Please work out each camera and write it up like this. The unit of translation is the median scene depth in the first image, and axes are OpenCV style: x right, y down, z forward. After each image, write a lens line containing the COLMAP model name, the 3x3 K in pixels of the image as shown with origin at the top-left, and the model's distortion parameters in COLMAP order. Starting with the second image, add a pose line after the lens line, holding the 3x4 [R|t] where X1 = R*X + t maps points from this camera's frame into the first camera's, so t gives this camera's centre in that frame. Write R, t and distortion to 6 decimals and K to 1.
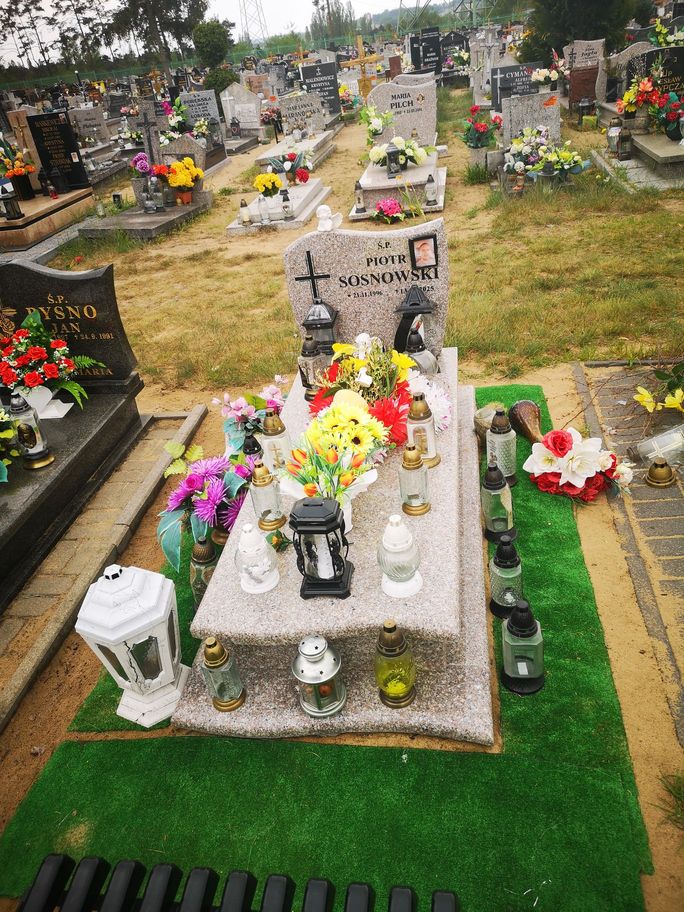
lens RADIAL K [[728.7, 0, 347.4], [0, 728.7, 459.9], [0, 0, 1]] dist [0.036680, -0.048864]
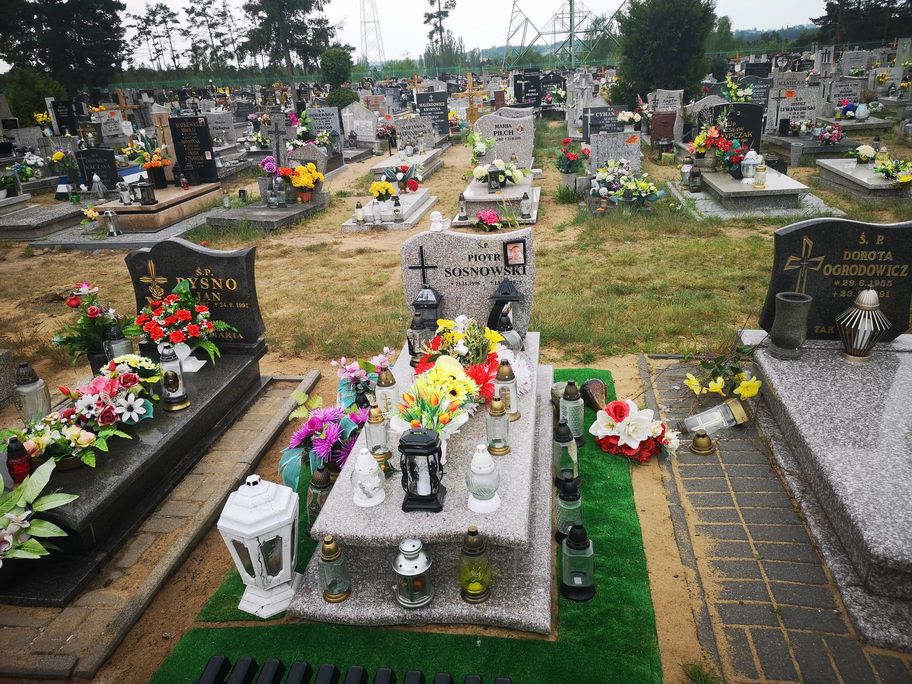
lens RADIAL K [[728.7, 0, 456.0], [0, 728.7, 342.0], [0, 0, 1]] dist [0.036680, -0.048864]
pose [[0.997675, 0.064251, 0.022744, -0.011076], [-0.059750, 0.985028, -0.161707, 0.058192], [-0.032793, 0.159972, 0.986577, -0.157540]]
